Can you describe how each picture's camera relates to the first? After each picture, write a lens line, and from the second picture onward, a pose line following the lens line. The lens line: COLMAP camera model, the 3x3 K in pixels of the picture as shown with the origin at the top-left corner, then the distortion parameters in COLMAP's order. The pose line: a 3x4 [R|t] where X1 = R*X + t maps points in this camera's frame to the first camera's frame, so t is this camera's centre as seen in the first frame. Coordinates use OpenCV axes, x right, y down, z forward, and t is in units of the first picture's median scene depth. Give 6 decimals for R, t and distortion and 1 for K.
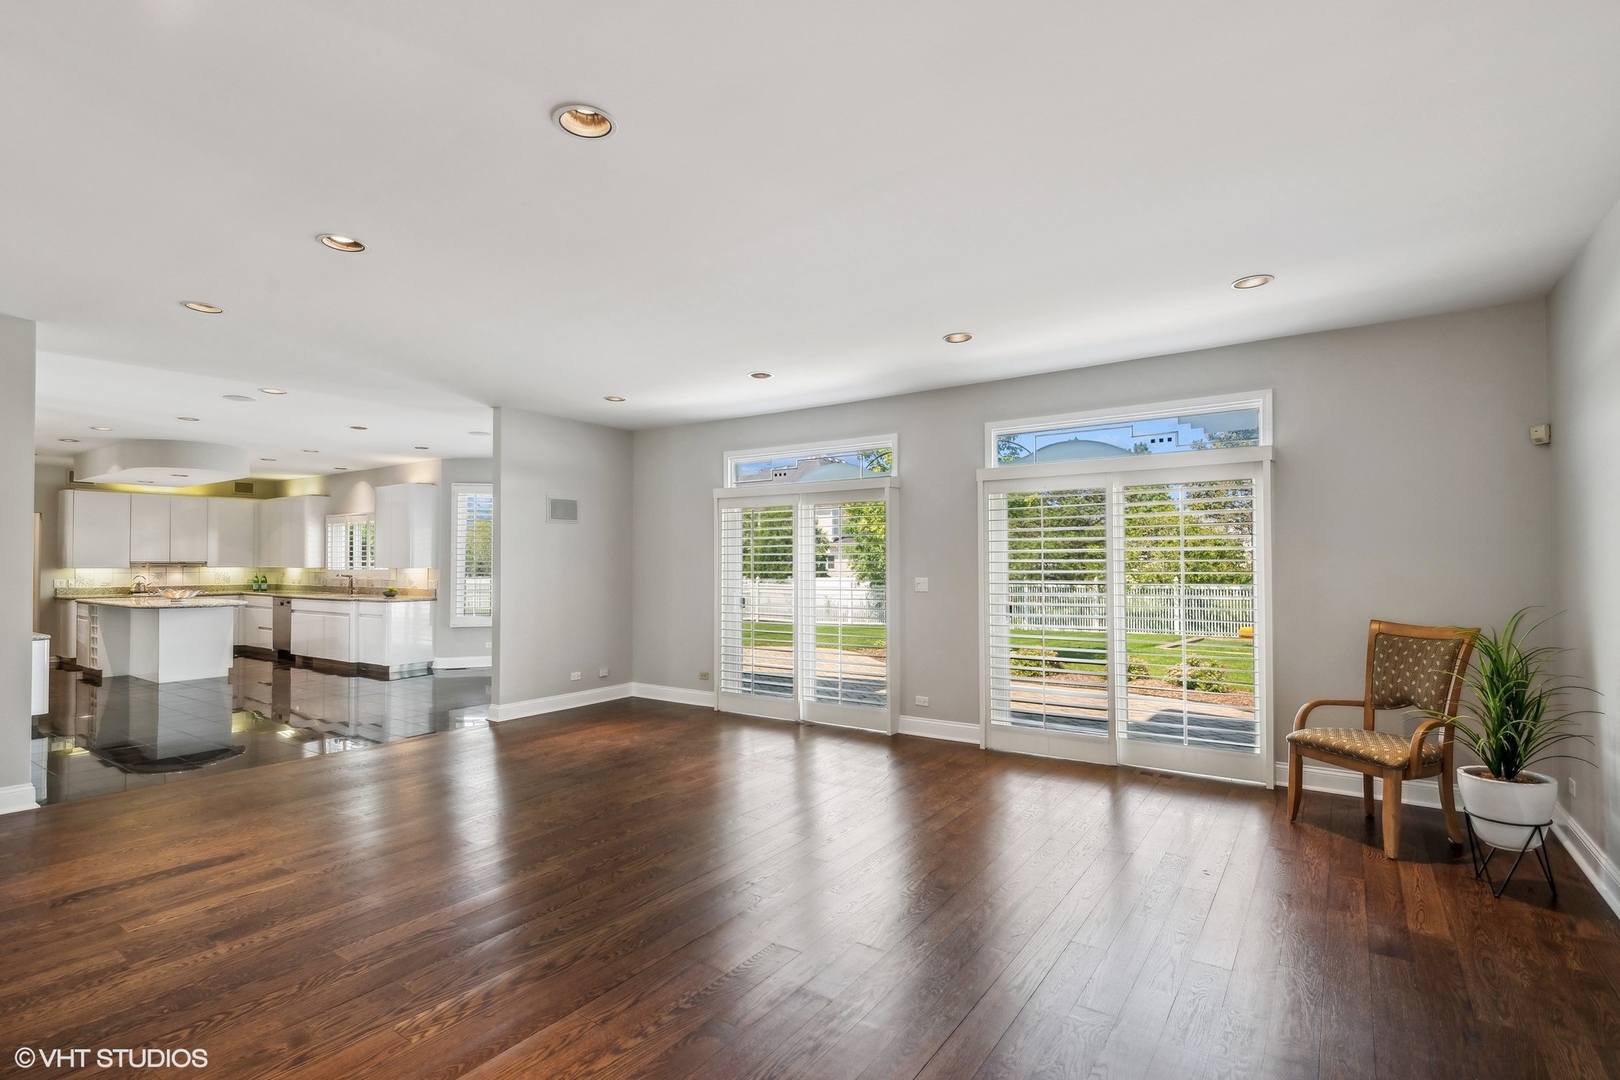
lens RADIAL K [[771.8, 0, 813.3], [0, 771.8, 548.6], [0, 0, 1]] dist [0.014055, 0.000353]
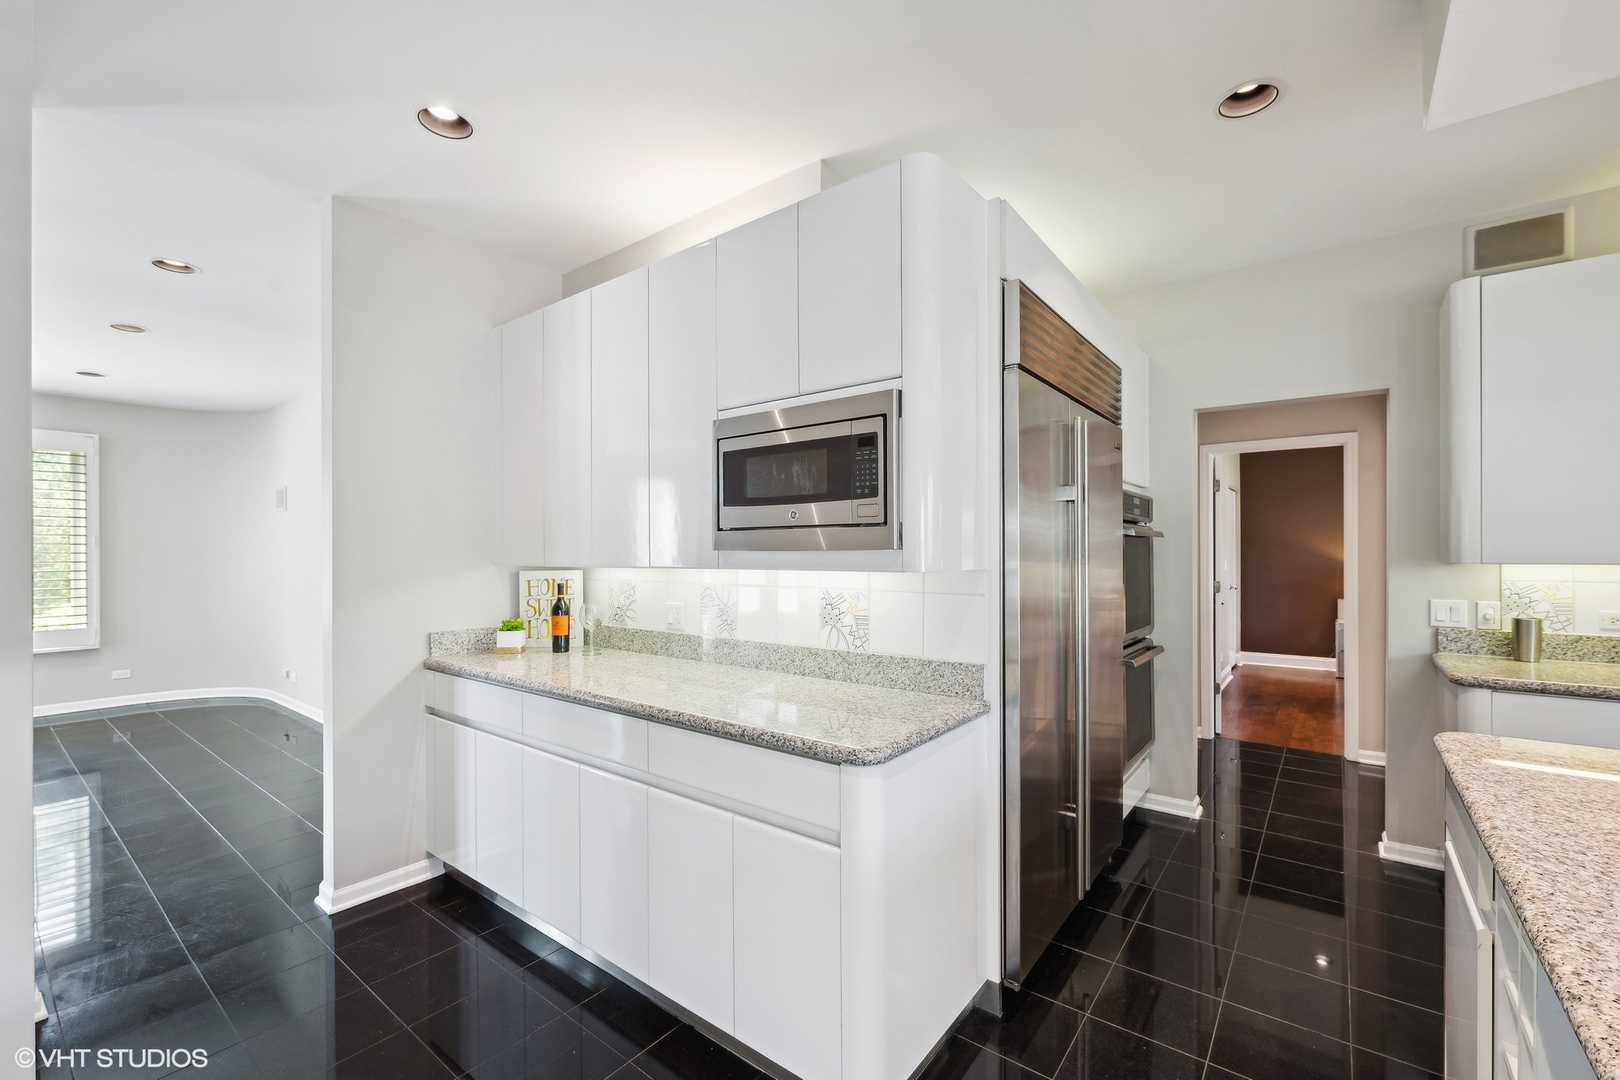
lens RADIAL K [[674.7, 0, 823.7], [0, 674.7, 554.1], [0, 0, 1]] dist [-0.001720, -0.001601]
pose [[-0.045457, 0.005101, -0.998953, -0.675654], [0.024874, 0.999683, 0.003973, 0.014678], [0.998657, -0.024667, -0.045570, 0.750275]]
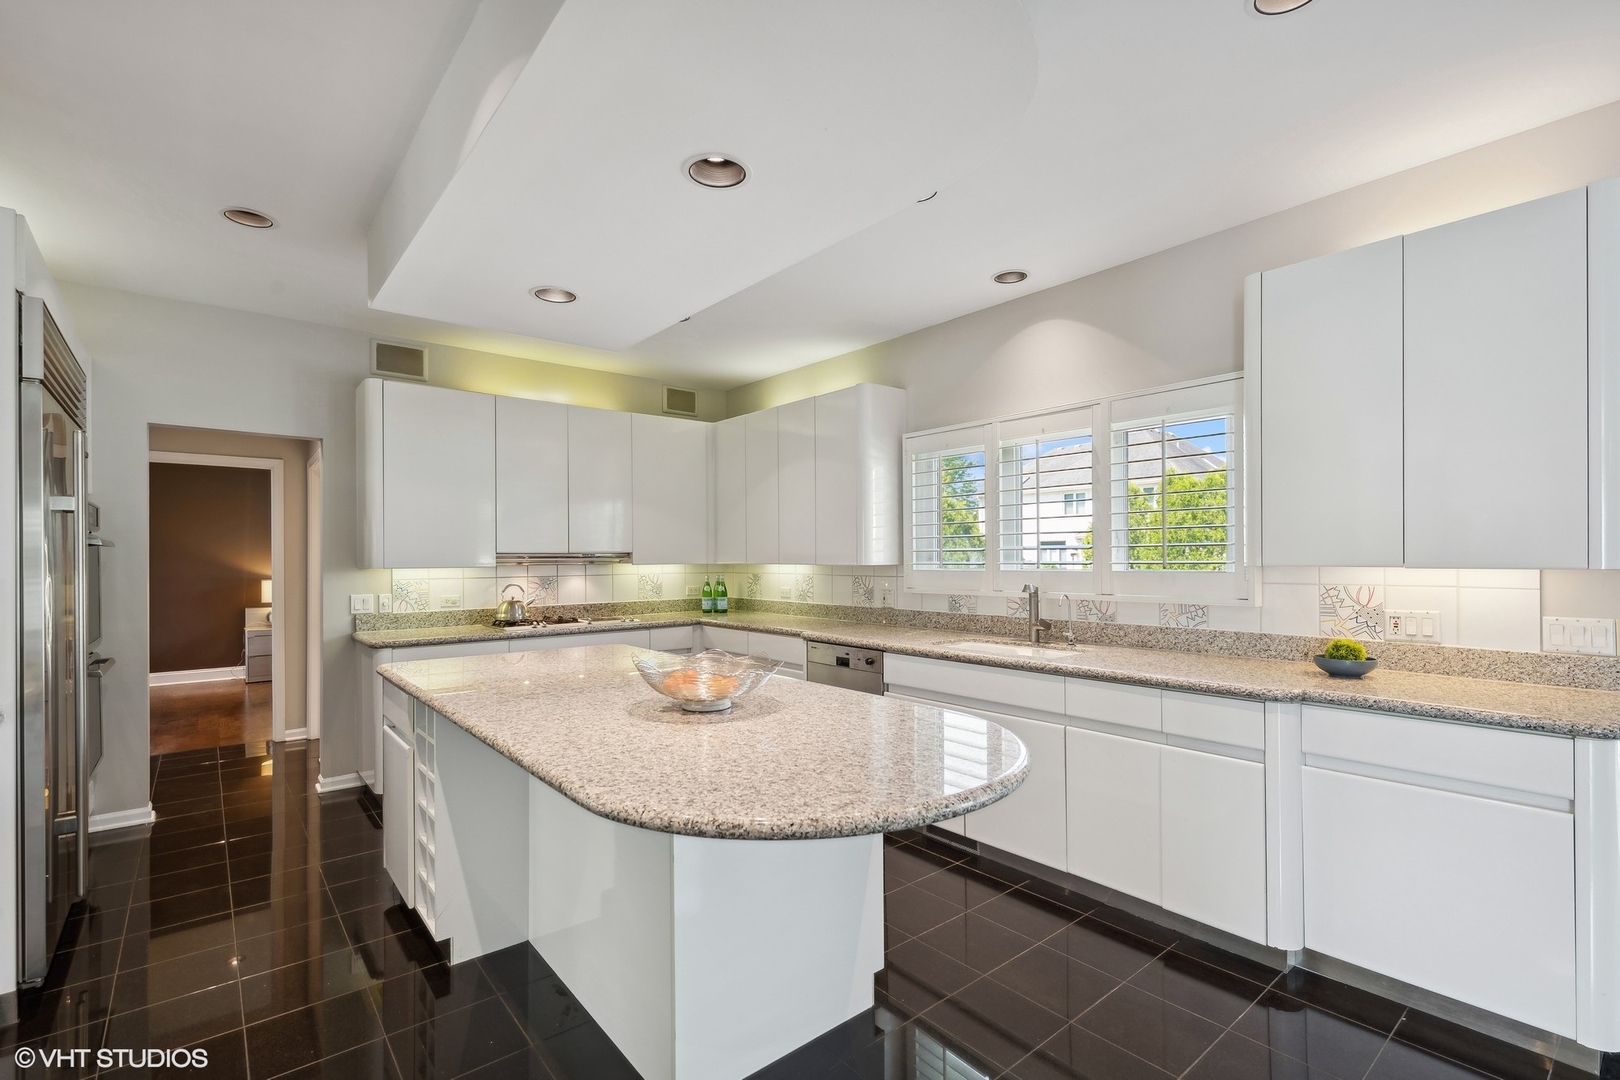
lens RADIAL K [[736.5, 0, 819.5], [0, 736.5, 554.9], [0, 0, 1]] dist [0.000431, -0.000651]
pose [[0.964896, -0.007797, -0.262517, -0.599535], [0.012693, 0.999776, 0.016961, 0.013923], [0.262326, -0.019698, 0.964778, 0.658414]]
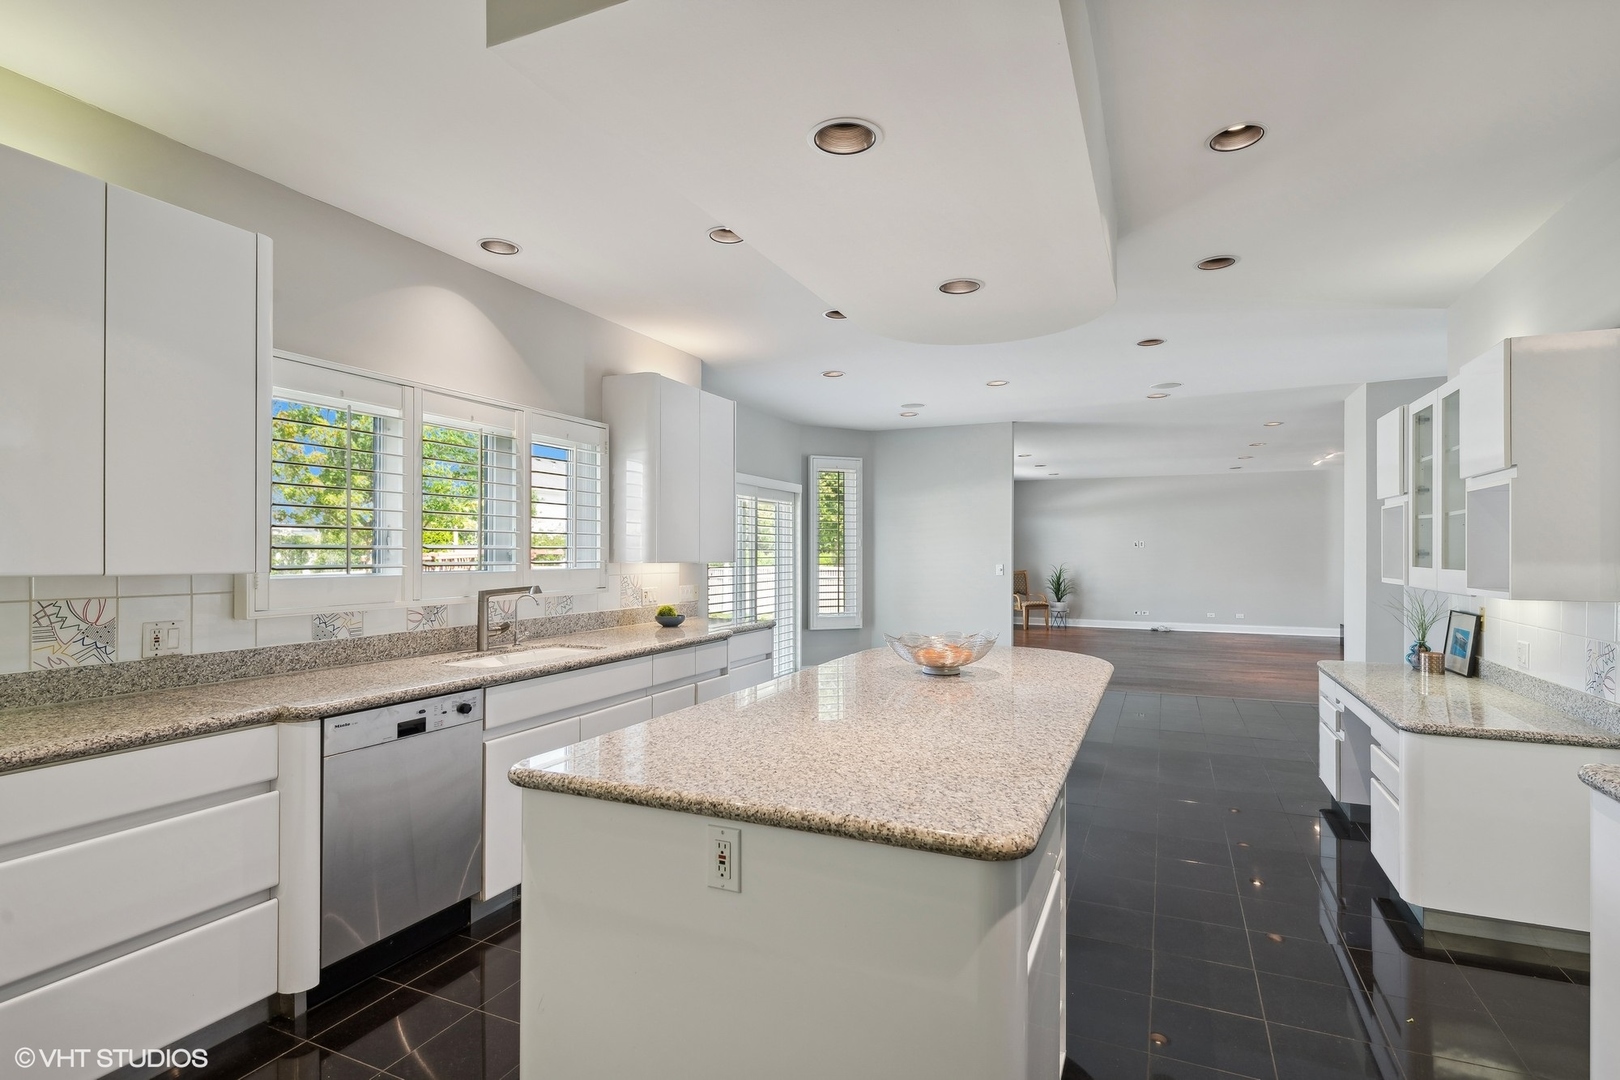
lens RADIAL K [[831.9, 0, 806.6], [0, 831.9, 546.2], [0, 0, 1]] dist [0.008102, 0.000514]
pose [[-0.190869, 0.015477, 0.981494, -0.934980], [-0.008392, 0.999813, -0.017398, 0.022617], [-0.981580, -0.011557, -0.190703, 0.933221]]
